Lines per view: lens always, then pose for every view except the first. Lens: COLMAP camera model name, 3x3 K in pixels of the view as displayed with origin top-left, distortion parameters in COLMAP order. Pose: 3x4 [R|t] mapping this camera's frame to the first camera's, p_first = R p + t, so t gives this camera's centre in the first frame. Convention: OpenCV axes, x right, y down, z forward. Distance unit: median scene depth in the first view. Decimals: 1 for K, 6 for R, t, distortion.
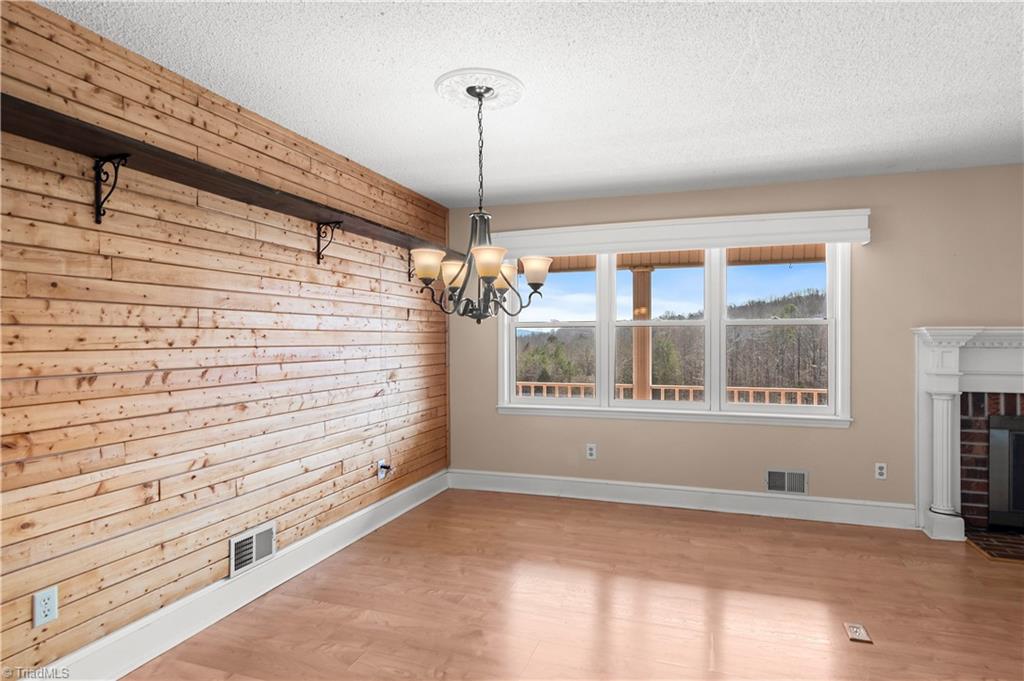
lens RADIAL K [[546.6, 0, 524.4], [0, 546.6, 344.3], [0, 0, 1]] dist [0.000057, 0.000466]
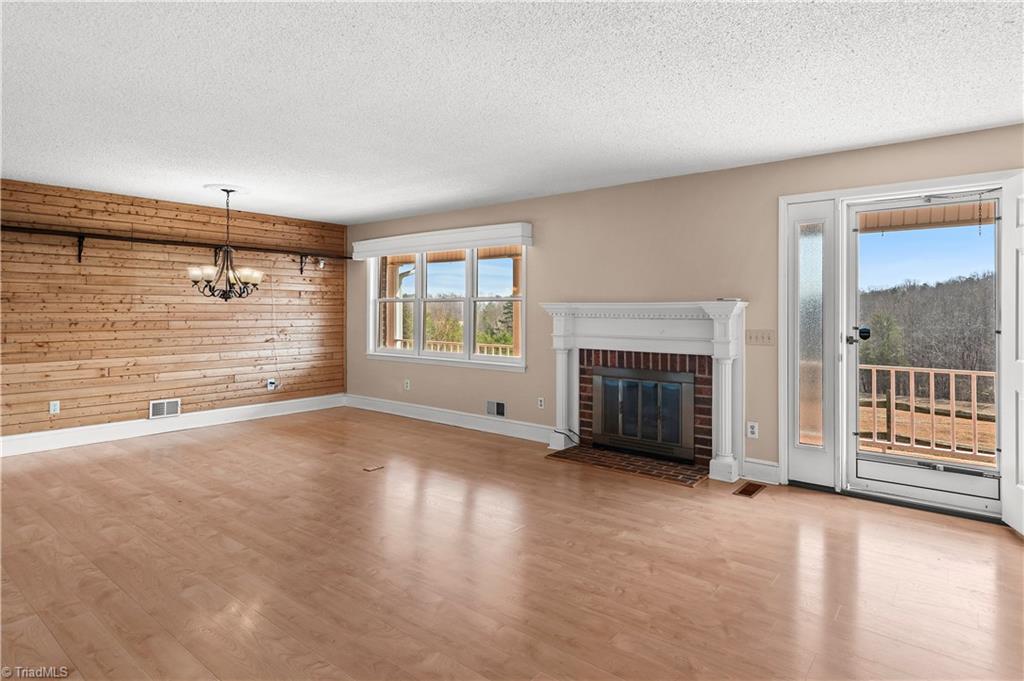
lens RADIAL K [[555.3, 0, 529.0], [0, 555.3, 311.3], [0, 0, 1]] dist [-0.005538, -0.000945]
pose [[0.940932, 0.006720, -0.338529, 1.479475], [-0.009723, 0.999927, -0.007175, 0.002799], [0.338456, 0.010042, 0.940929, -0.508944]]
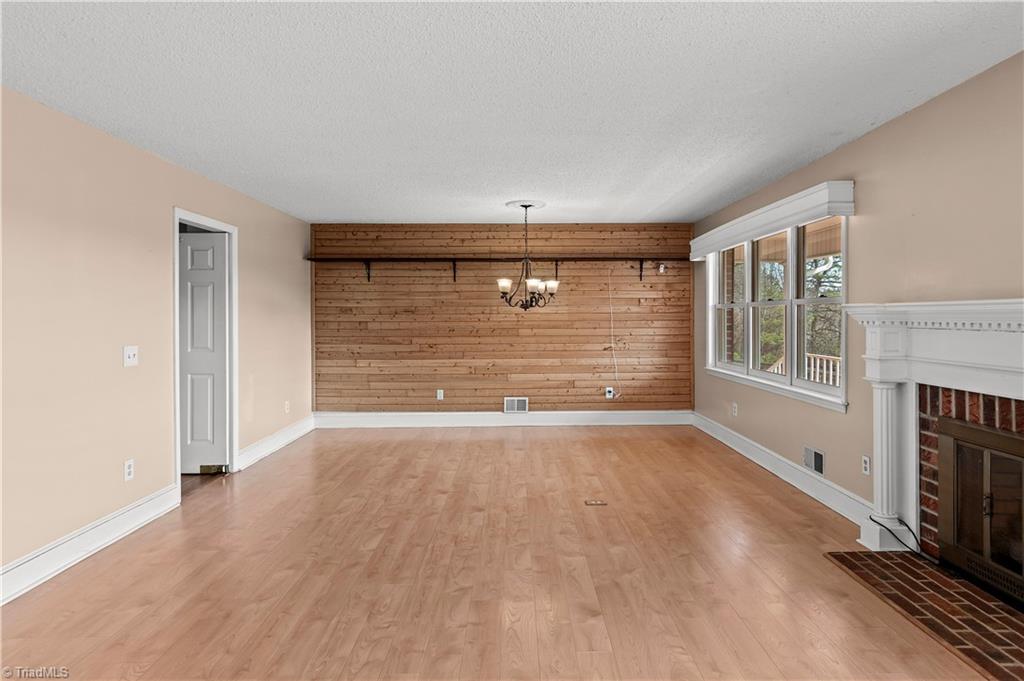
lens RADIAL K [[555.3, 0, 529.0], [0, 555.3, 311.3], [0, 0, 1]] dist [-0.005538, -0.000945]
pose [[0.334643, -0.009828, -0.942294, 1.756214], [-0.006252, 0.999900, -0.012649, -0.006631], [0.942324, 0.010124, 0.334548, 0.231029]]
